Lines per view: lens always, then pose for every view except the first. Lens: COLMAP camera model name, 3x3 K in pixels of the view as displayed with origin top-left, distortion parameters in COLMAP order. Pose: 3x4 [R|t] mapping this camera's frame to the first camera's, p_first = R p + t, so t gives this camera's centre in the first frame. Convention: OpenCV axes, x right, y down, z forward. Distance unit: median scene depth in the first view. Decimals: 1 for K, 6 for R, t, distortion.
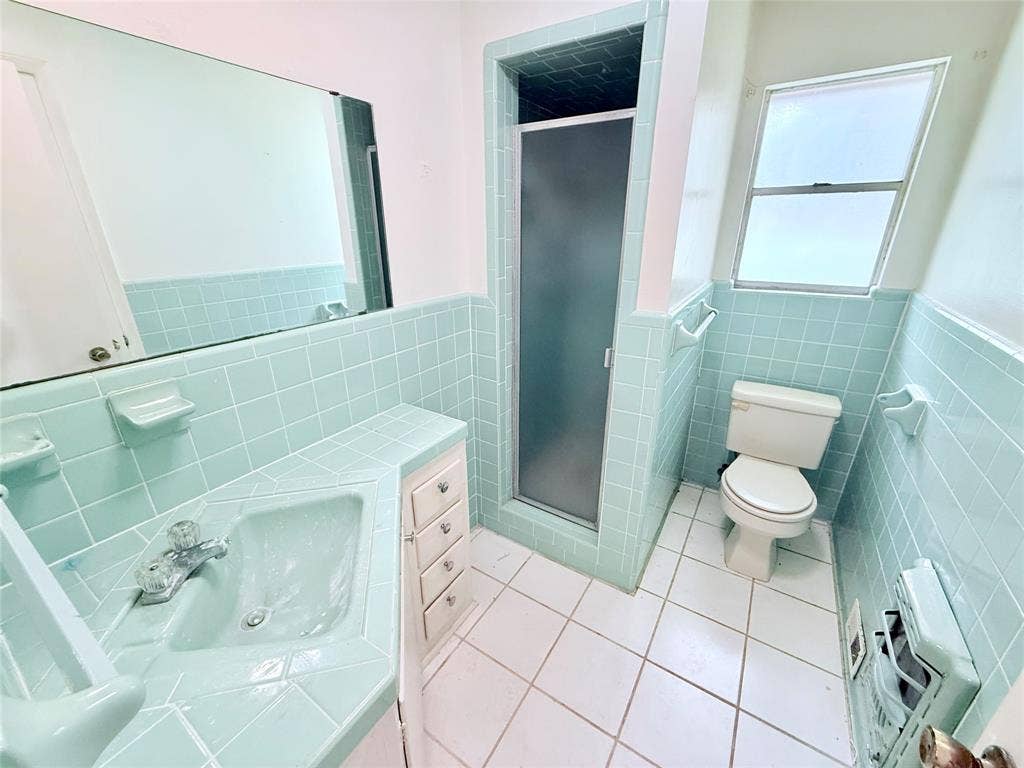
lens RADIAL K [[410.2, 0, 510.8], [0, 410.2, 383.2], [0, 0, 1]] dist [0.001633, -0.000034]
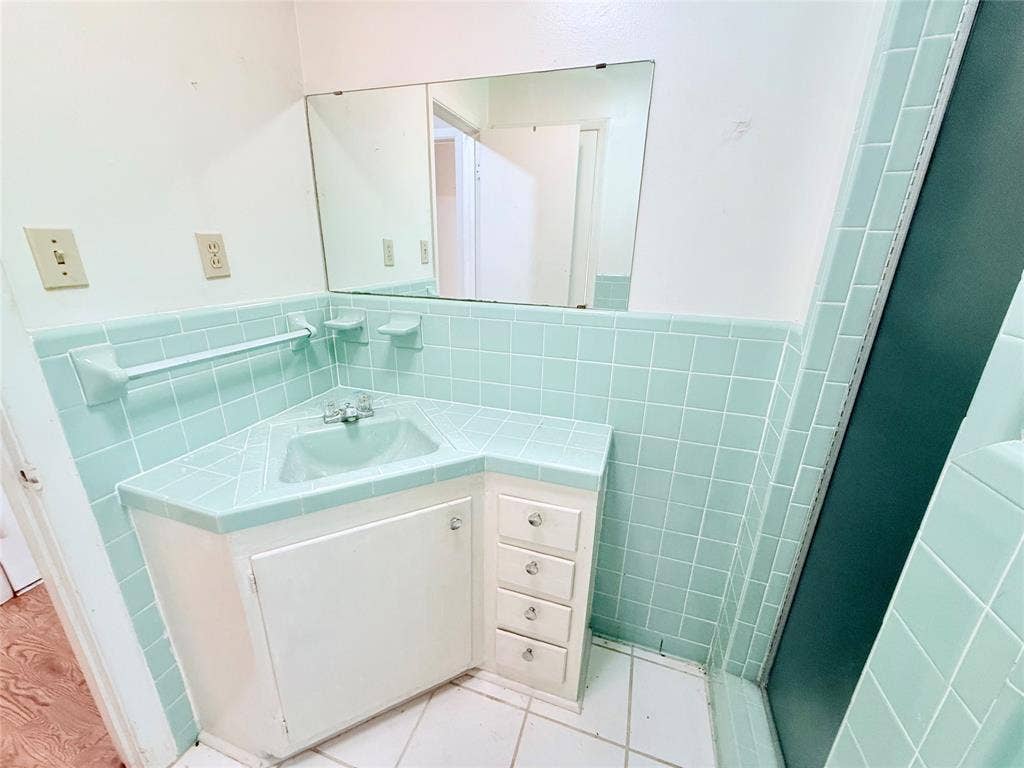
lens RADIAL K [[410.2, 0, 508.9], [0, 410.2, 382.5], [0, 0, 1]] dist [0.001633, -0.000034]
pose [[0.252662, 0.312083, -0.915842, 0.490987], [-0.369531, 0.905924, 0.206757, -0.146359], [0.894208, 0.286192, 0.344217, 0.582129]]
